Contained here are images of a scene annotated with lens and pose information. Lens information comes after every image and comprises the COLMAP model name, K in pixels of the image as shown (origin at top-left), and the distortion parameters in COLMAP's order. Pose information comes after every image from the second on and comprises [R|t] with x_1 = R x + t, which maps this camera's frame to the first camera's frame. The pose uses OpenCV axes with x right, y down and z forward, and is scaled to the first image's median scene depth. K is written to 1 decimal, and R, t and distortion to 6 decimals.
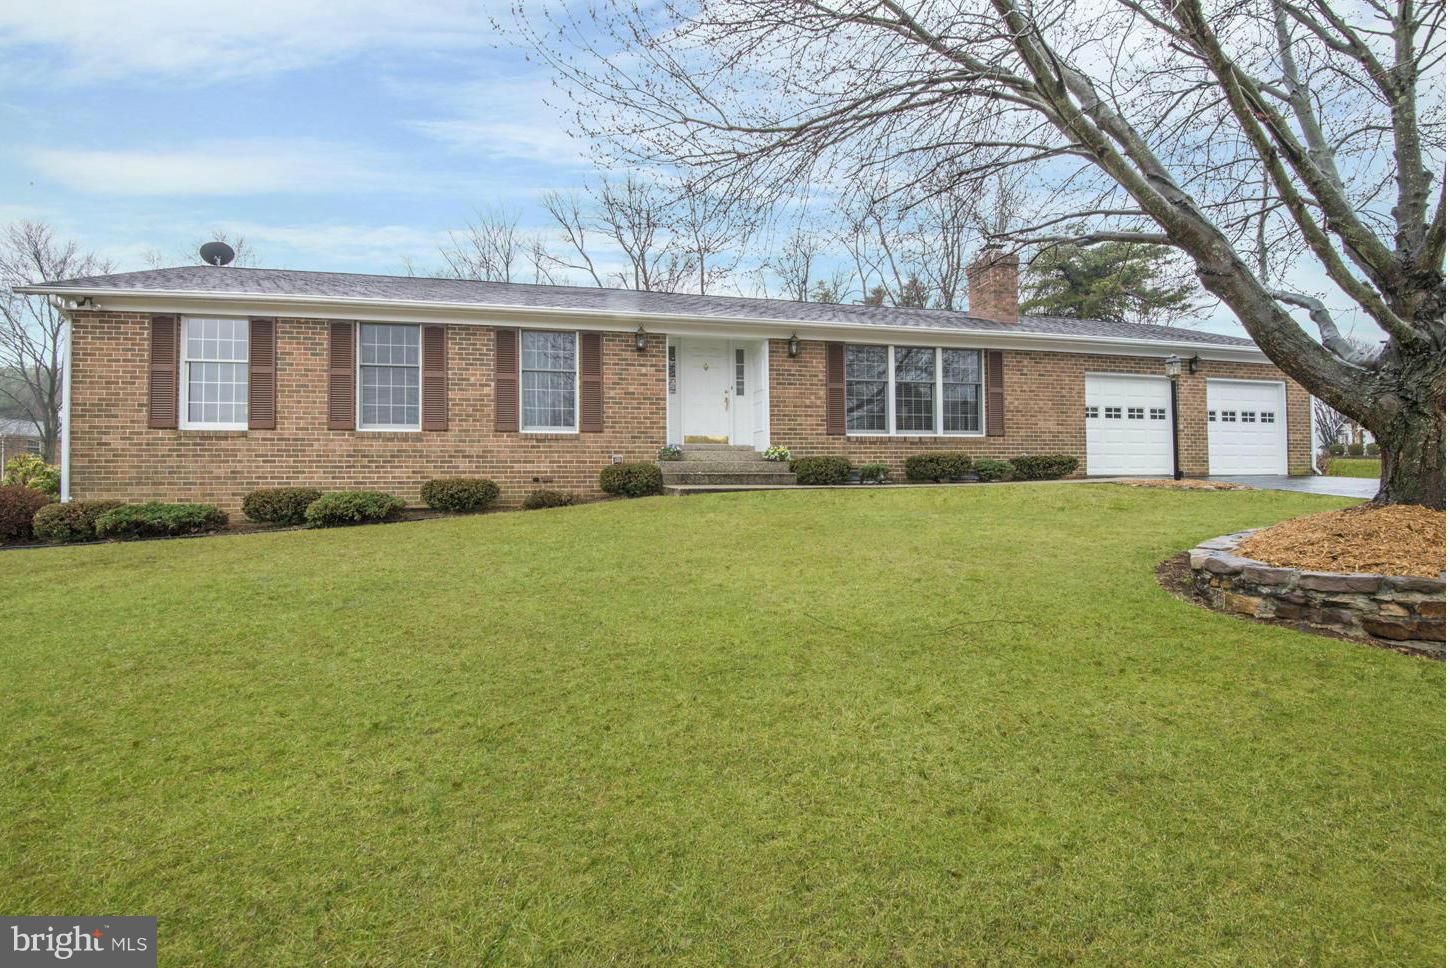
lens RADIAL K [[677.0, 0, 717.9], [0, 677.0, 478.3], [0, 0, 1]] dist [-0.018035, -0.000506]
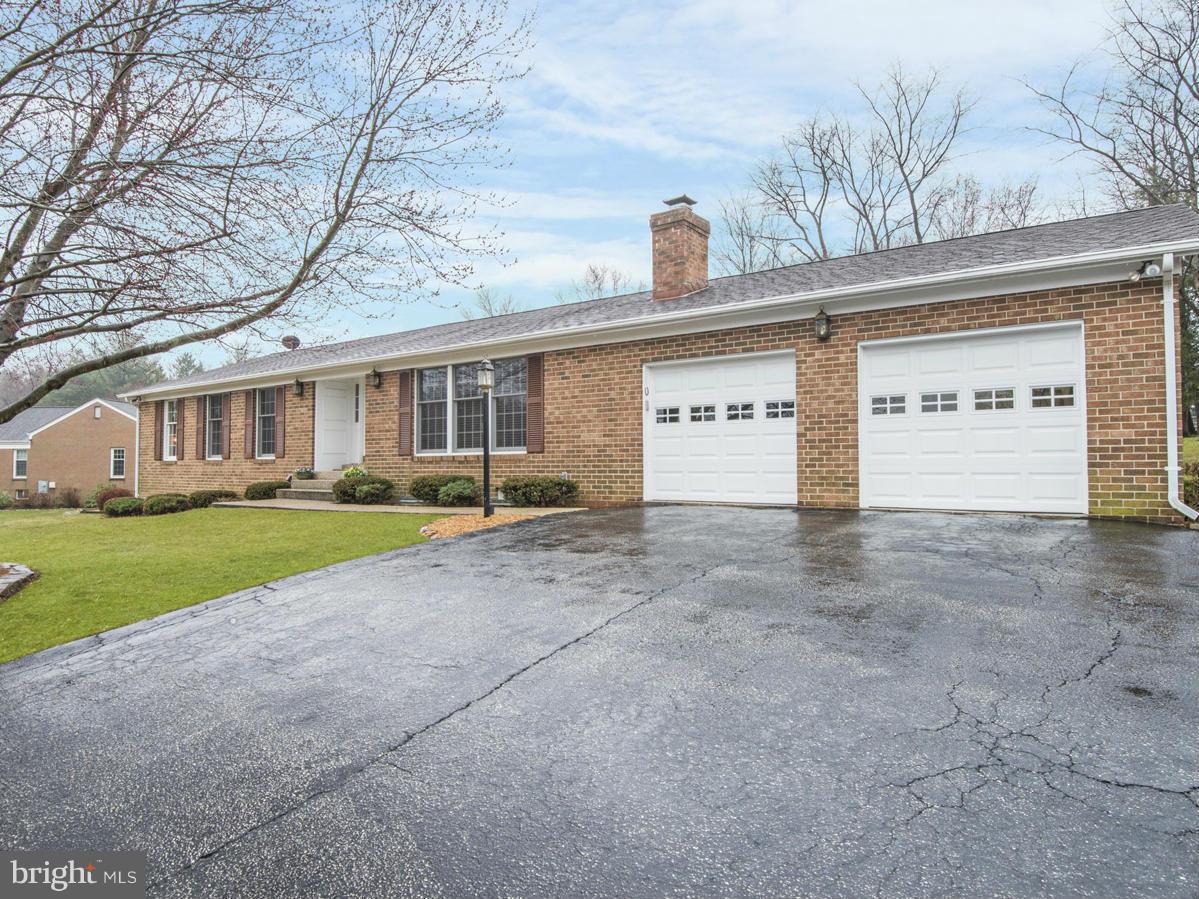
lens RADIAL K [[1013.8, 0, 599.5], [0, 1013.8, 449.5], [0, 0, 1]] dist [0.108965, 0.000314]
pose [[0.524266, -0.022885, -0.851247, 1.457381], [-0.029862, 0.998530, -0.045236, -0.008877], [0.851031, 0.049136, 0.522812, 0.360664]]
